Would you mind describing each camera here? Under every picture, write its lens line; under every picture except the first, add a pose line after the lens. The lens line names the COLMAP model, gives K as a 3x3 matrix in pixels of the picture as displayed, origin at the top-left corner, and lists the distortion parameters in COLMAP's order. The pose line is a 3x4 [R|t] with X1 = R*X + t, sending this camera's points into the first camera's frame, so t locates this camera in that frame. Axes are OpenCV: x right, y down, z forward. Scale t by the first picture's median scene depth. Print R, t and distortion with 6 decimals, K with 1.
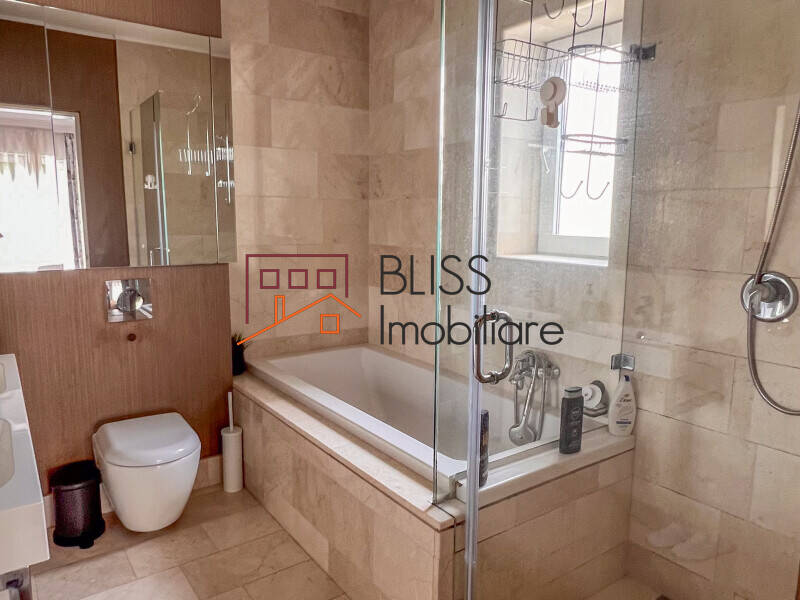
lens RADIAL K [[564.4, 0, 400.0], [0, 564.4, 300.0], [0, 0, 1]] dist [0.001059, 0.001026]
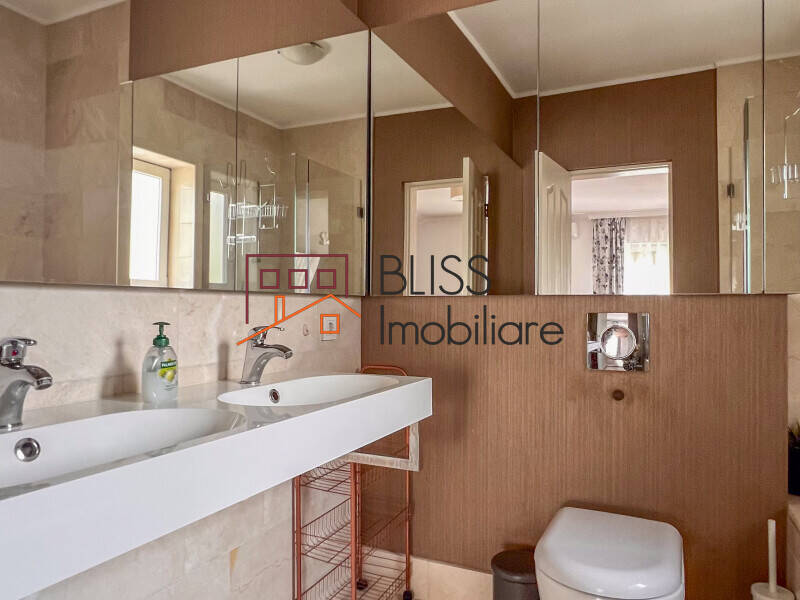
lens RADIAL K [[564.4, 0, 400.0], [0, 564.4, 300.0], [0, 0, 1]] dist [0.001059, 0.001026]
pose [[0.473851, -0.036547, -0.879846, 0.023551], [-0.120128, 0.987115, -0.105699, 0.052614], [0.872373, 0.155780, 0.463355, 0.386649]]
